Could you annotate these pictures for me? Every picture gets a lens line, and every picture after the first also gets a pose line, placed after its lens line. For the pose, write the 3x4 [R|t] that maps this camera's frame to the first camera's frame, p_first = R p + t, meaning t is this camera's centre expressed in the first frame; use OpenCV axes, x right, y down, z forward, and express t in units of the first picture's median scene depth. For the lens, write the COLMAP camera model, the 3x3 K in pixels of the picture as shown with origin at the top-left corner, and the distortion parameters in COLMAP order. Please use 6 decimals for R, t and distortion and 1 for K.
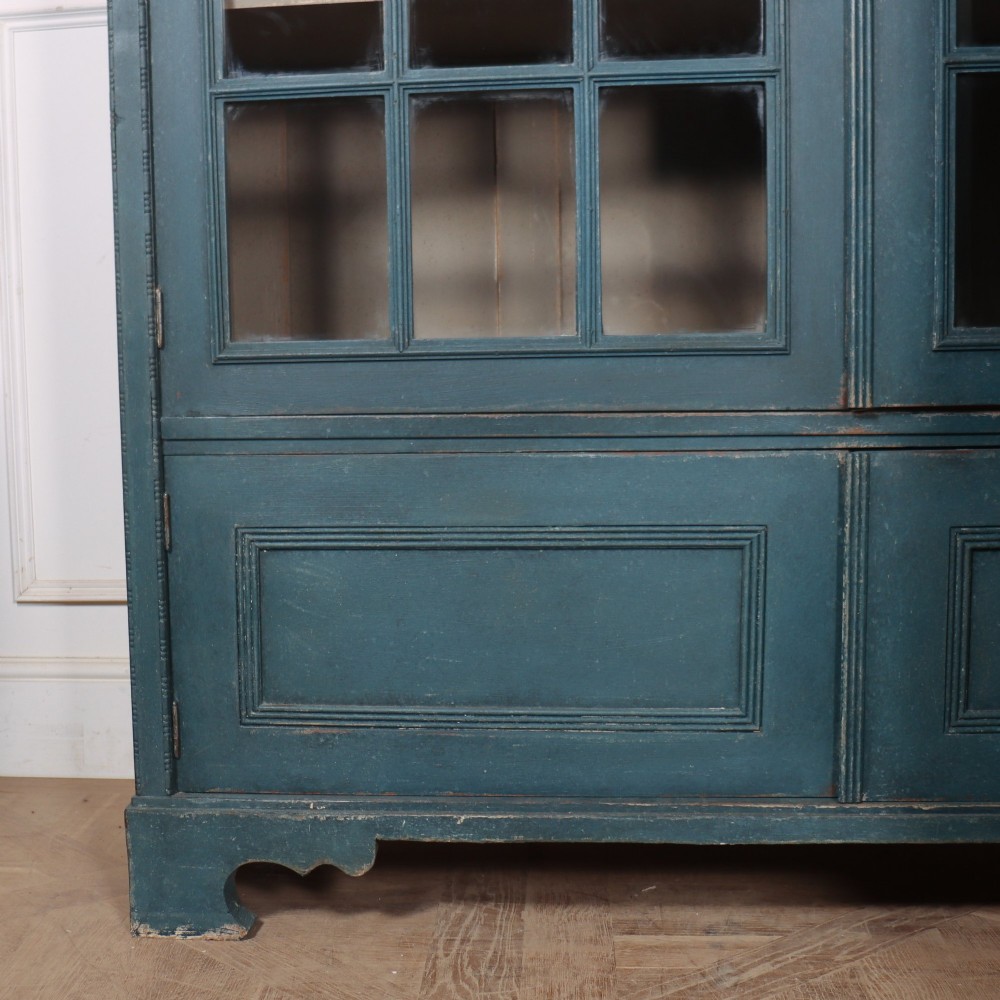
lens RADIAL K [[1838.0, 0, 500.0], [0, 1838.0, 500.0], [0, 0, 1]] dist [-0.254711, 0.396189]
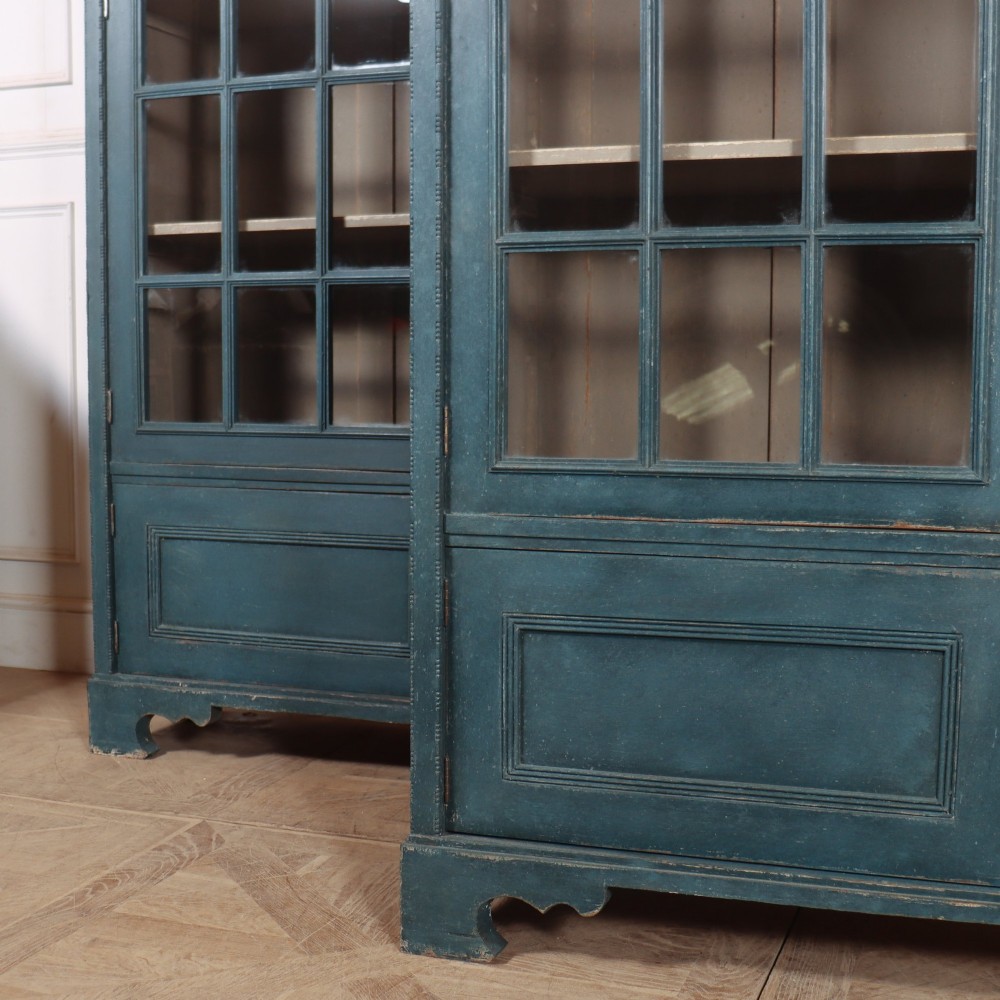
lens RADIAL K [[1391.1, 0, 500.0], [0, 1391.1, 500.0], [0, 0, 1]] dist [-0.147273, -0.015741]
pose [[0.981325, 0.044781, -0.187072, 0.445094], [-0.050389, 0.998408, -0.025328, 0.007425], [0.185640, 0.034282, 0.982020, -0.263002]]
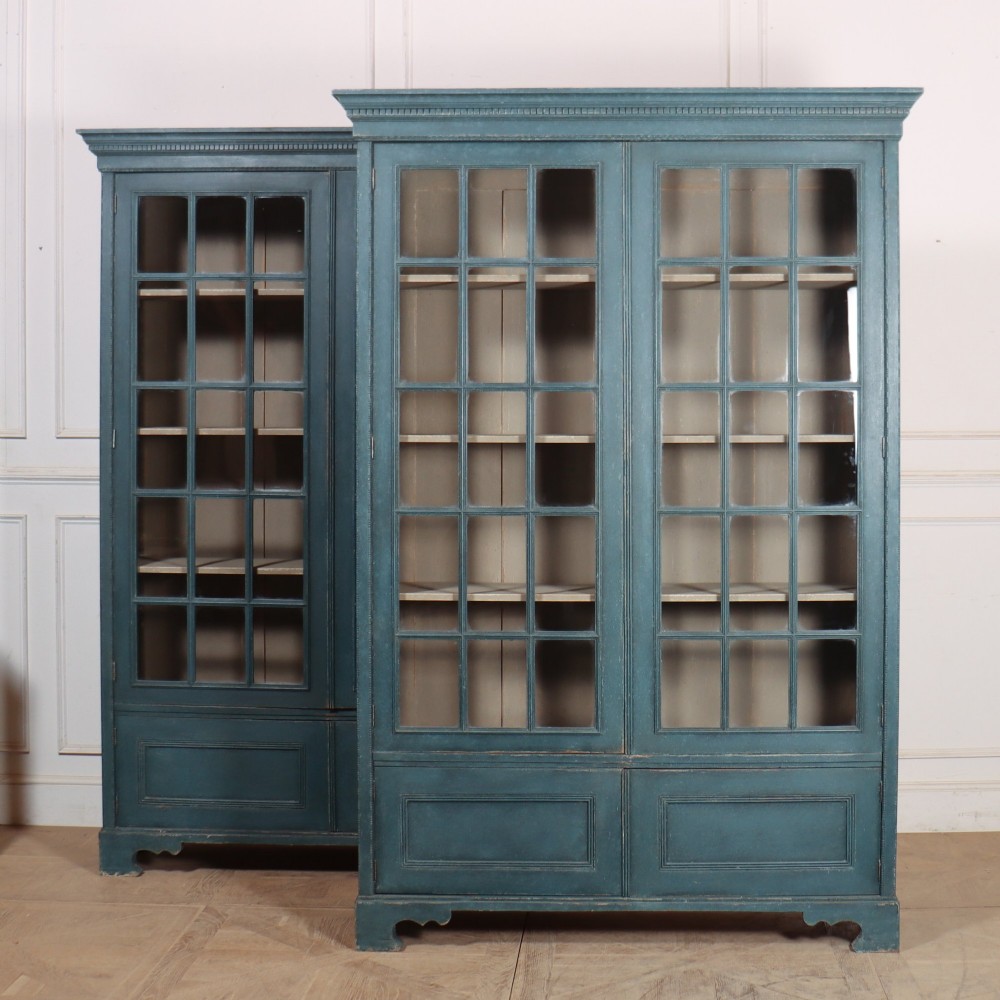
lens RADIAL K [[1356.9, 0, 500.0], [0, 1356.9, 500.0], [0, 0, 1]] dist [-0.135639, -0.021576]
pose [[0.996458, 0.019528, 0.081794, 0.270805], [-0.010665, 0.994156, -0.107422, -0.150924], [-0.083414, 0.106169, 0.990843, -1.327102]]
